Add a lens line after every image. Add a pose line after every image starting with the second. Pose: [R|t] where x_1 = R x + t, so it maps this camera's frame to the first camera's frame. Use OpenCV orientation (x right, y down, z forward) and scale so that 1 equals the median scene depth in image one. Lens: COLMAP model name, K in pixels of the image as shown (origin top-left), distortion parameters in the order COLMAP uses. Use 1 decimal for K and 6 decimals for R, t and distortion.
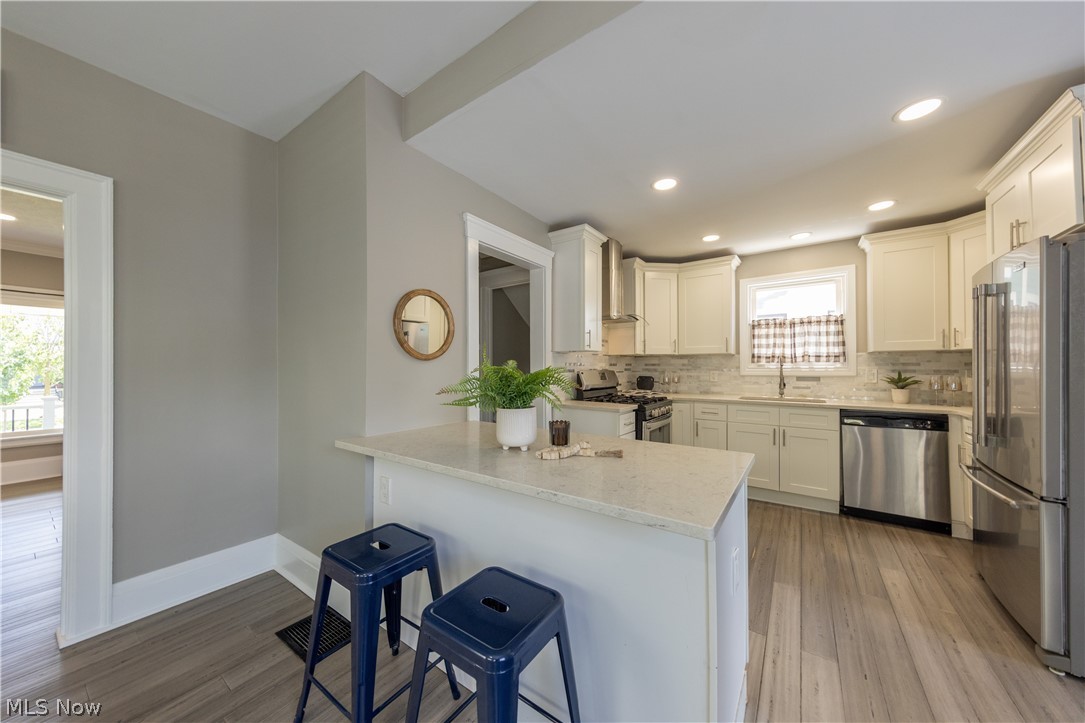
lens RADIAL K [[369.6, 0, 541.2], [0, 369.6, 363.4], [0, 0, 1]] dist [0.000457, 0.000050]
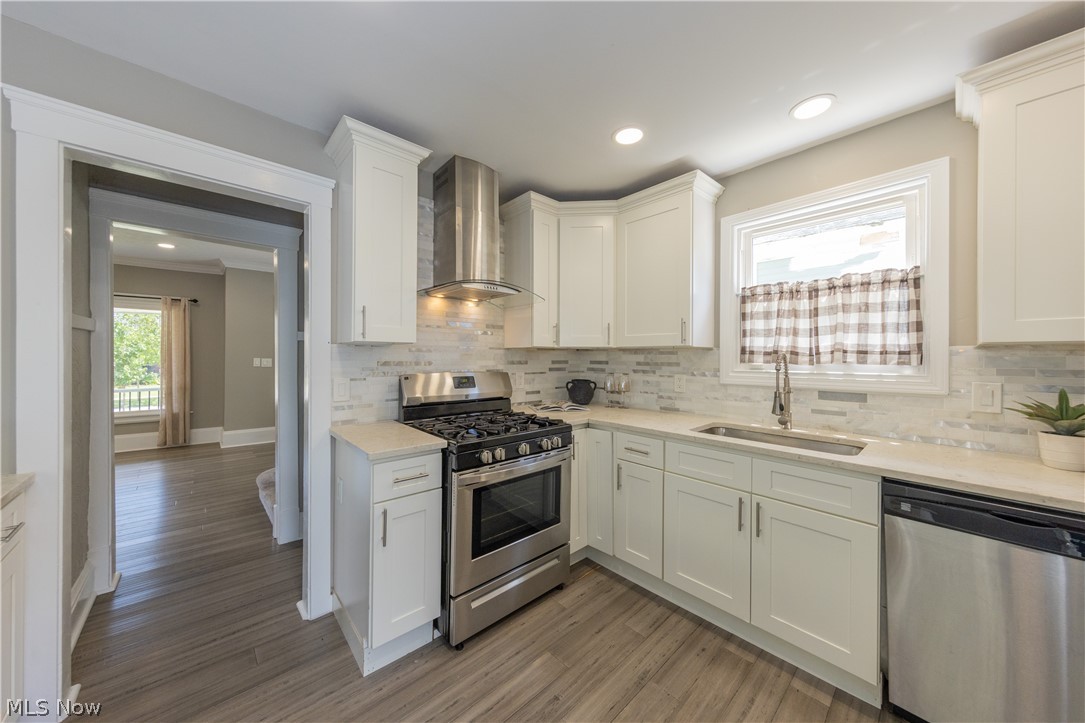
lens RADIAL K [[373.5, 0, 534.6], [0, 373.5, 356.0], [0, 0, 1]] dist [0.001041, 0.000102]
pose [[0.976258, 0.007508, -0.216480, 0.425248], [-0.005991, 0.999953, 0.007664, -0.015727], [0.216527, -0.006185, 0.976257, 0.407637]]
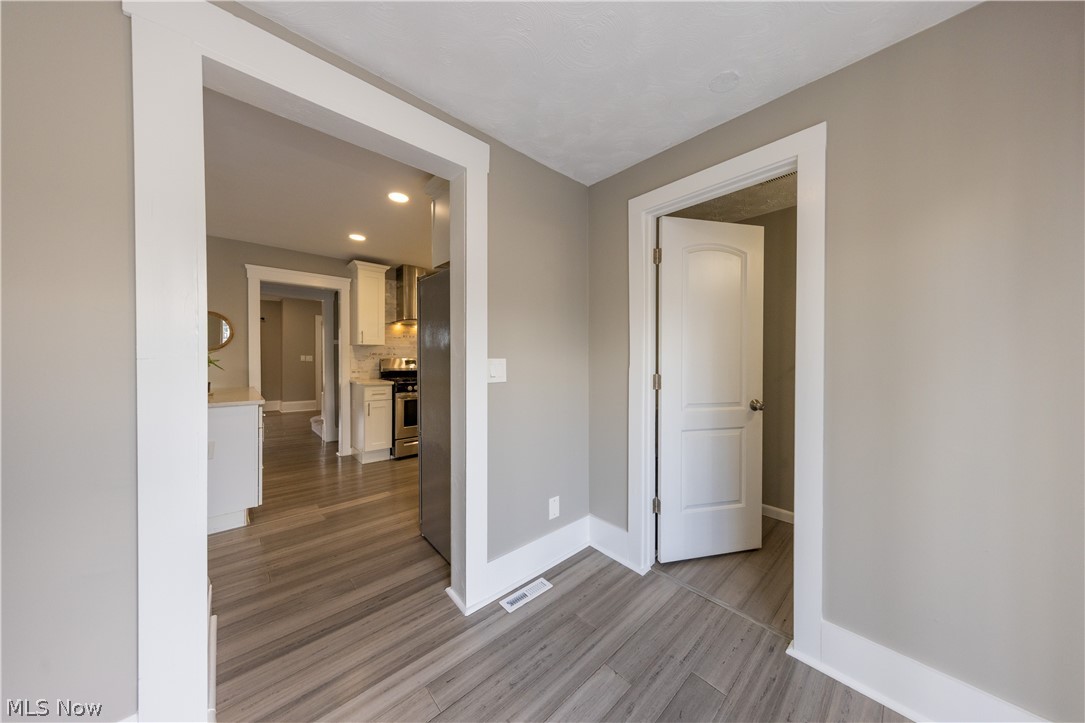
lens RADIAL K [[336.8, 0, 547.1], [0, 336.8, 360.5], [0, 0, 1]] dist [0.000353, 0.000050]
pose [[0.980256, 0.007538, -0.197588, 0.942111], [-0.004029, 0.999827, 0.018157, 0.001164], [0.197691, -0.017002, 0.980117, -0.161565]]
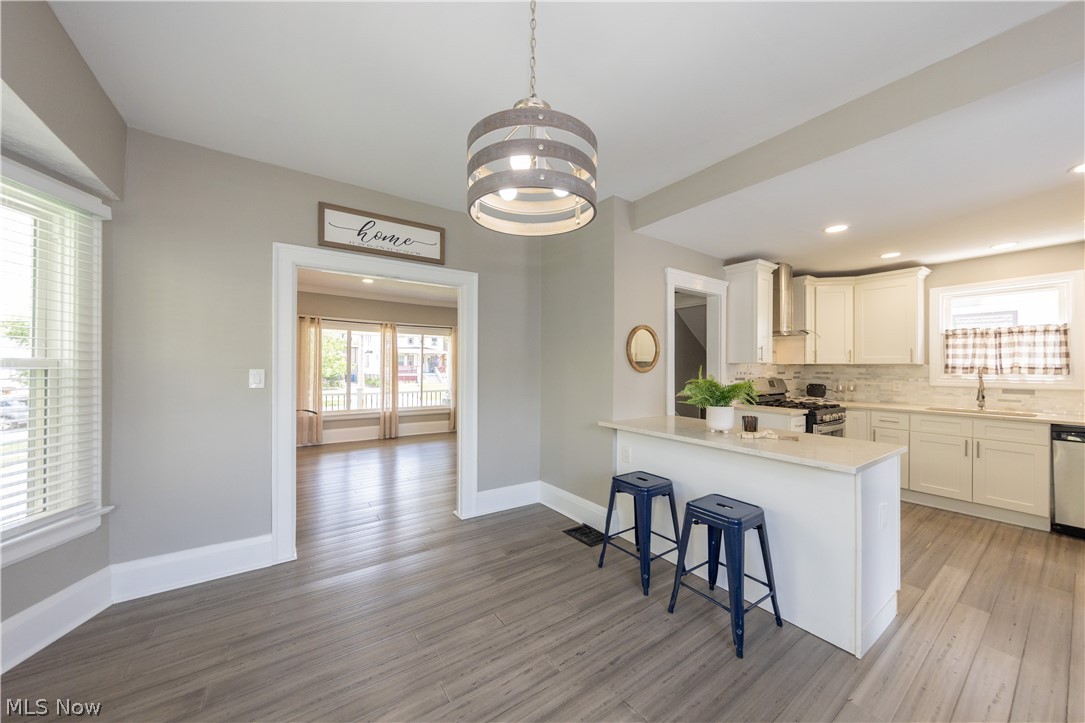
lens RADIAL K [[381.0, 0, 545.7], [0, 381.0, 363.0], [0, 0, 1]] dist [-0.000679, -0.000181]
pose [[0.941857, 0.005054, -0.335975, -0.095125], [-0.005296, 0.999986, 0.000194, -0.025815], [0.335971, 0.001597, 0.941871, -0.335197]]
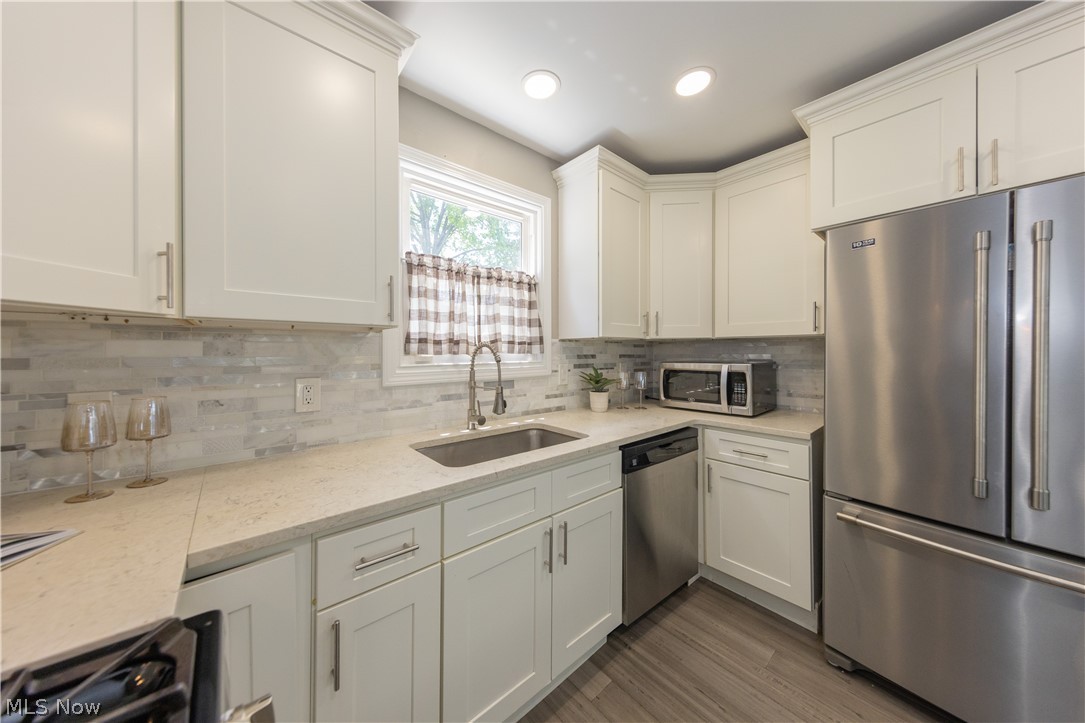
lens RADIAL K [[353.6, 0, 530.8], [0, 353.6, 351.0], [0, 0, 1]] dist [0.008917, -0.000004]
pose [[0.243179, 0.003995, 0.969973, 0.244904], [-0.006050, 0.999978, -0.002602, -0.005774], [-0.969963, -0.005235, 0.243197, 0.850211]]
